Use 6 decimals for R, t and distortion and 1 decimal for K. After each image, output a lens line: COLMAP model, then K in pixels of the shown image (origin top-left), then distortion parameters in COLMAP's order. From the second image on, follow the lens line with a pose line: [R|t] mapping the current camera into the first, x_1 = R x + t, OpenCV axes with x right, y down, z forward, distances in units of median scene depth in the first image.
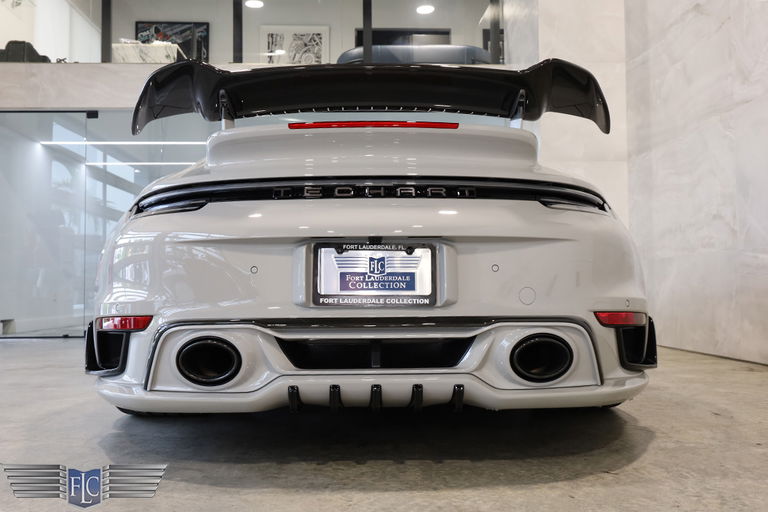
lens RADIAL K [[687.5, 0, 384.0], [0, 687.5, 256.0], [0, 0, 1]] dist [-0.008251, -0.005249]
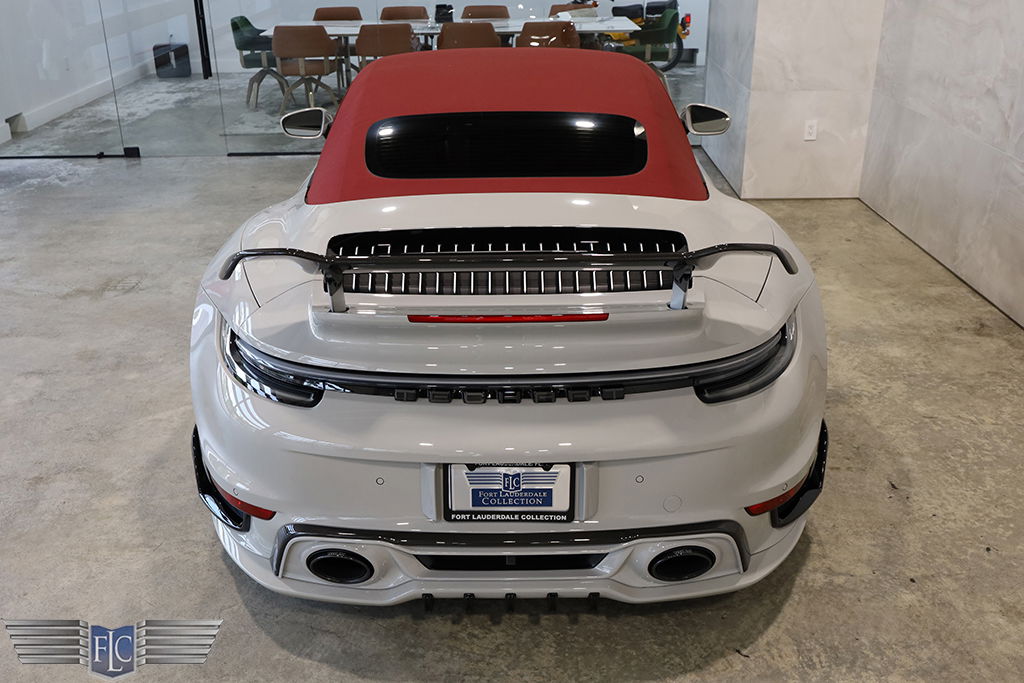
lens RADIAL K [[970.6, 0, 512.0], [0, 970.6, 341.5], [0, 0, 1]] dist [-0.005554, -0.010935]
pose [[0.999781, 0.010468, -0.018136, 0.012126], [-0.001457, 0.898768, 0.438422, -0.735726], [0.020889, -0.438300, 0.898586, -0.098598]]
